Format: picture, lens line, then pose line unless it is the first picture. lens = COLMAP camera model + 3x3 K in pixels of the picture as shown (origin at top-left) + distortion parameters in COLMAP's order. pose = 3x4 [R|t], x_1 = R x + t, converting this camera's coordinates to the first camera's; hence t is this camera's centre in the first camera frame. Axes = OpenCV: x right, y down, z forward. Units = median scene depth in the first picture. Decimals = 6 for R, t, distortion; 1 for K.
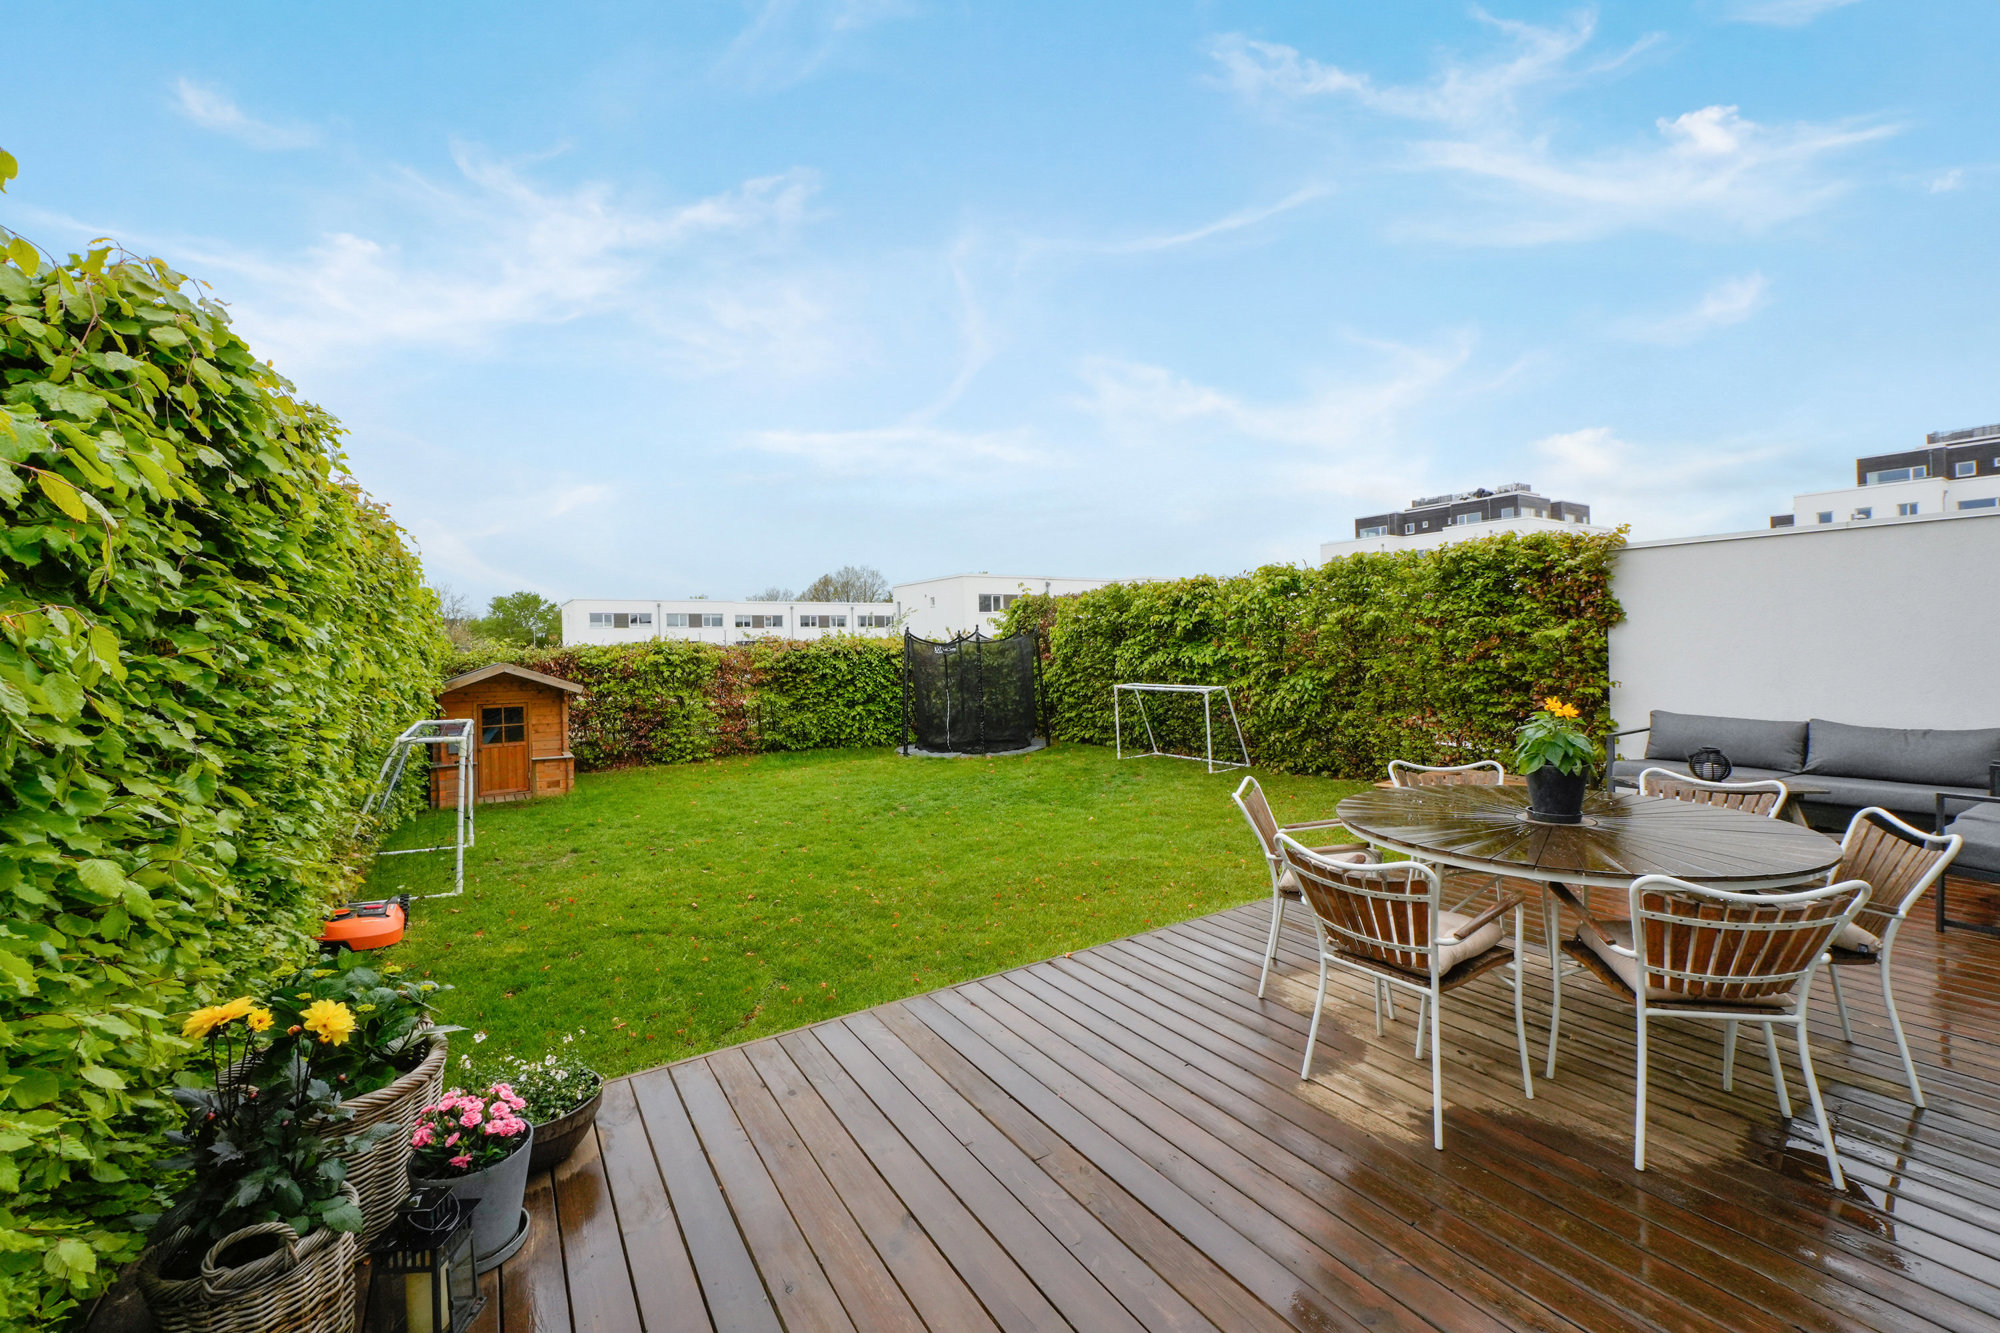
lens RADIAL K [[857.6, 0, 1014.8], [0, 857.6, 674.4], [0, 0, 1]] dist [0.004052, 0.000254]
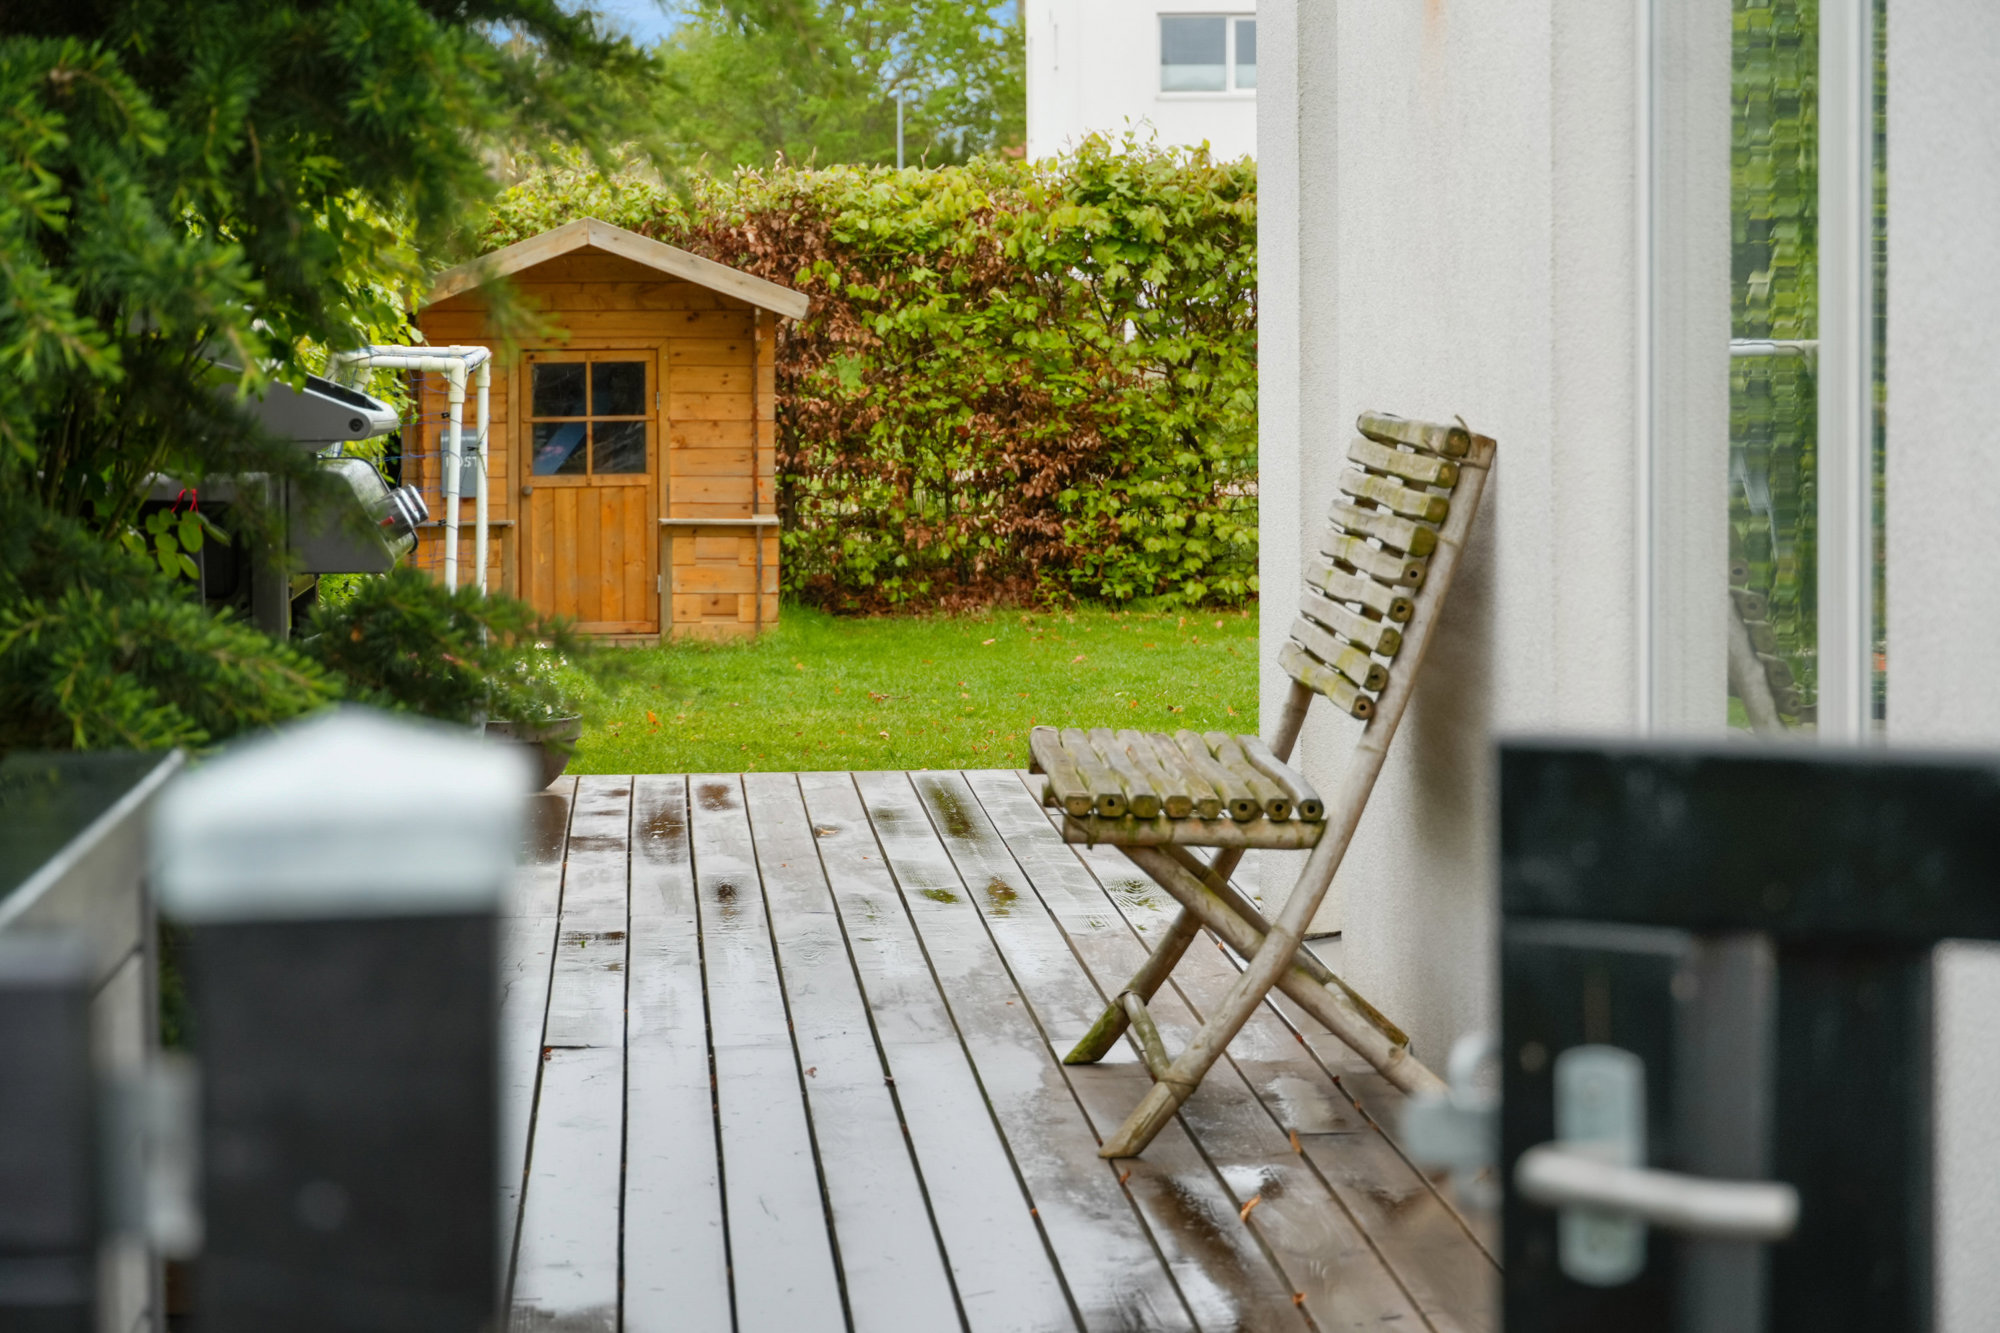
lens RADIAL K [[6076.0, 0, 999.7], [0, 6076.0, 666.2], [0, 0, 1]] dist [-0.003744, 0.000000]
pose [[0.877547, 0.043956, -0.477471, 0.535535], [-0.024338, 0.998589, 0.047199, 0.036196], [0.478872, -0.029799, 0.877379, -0.786084]]
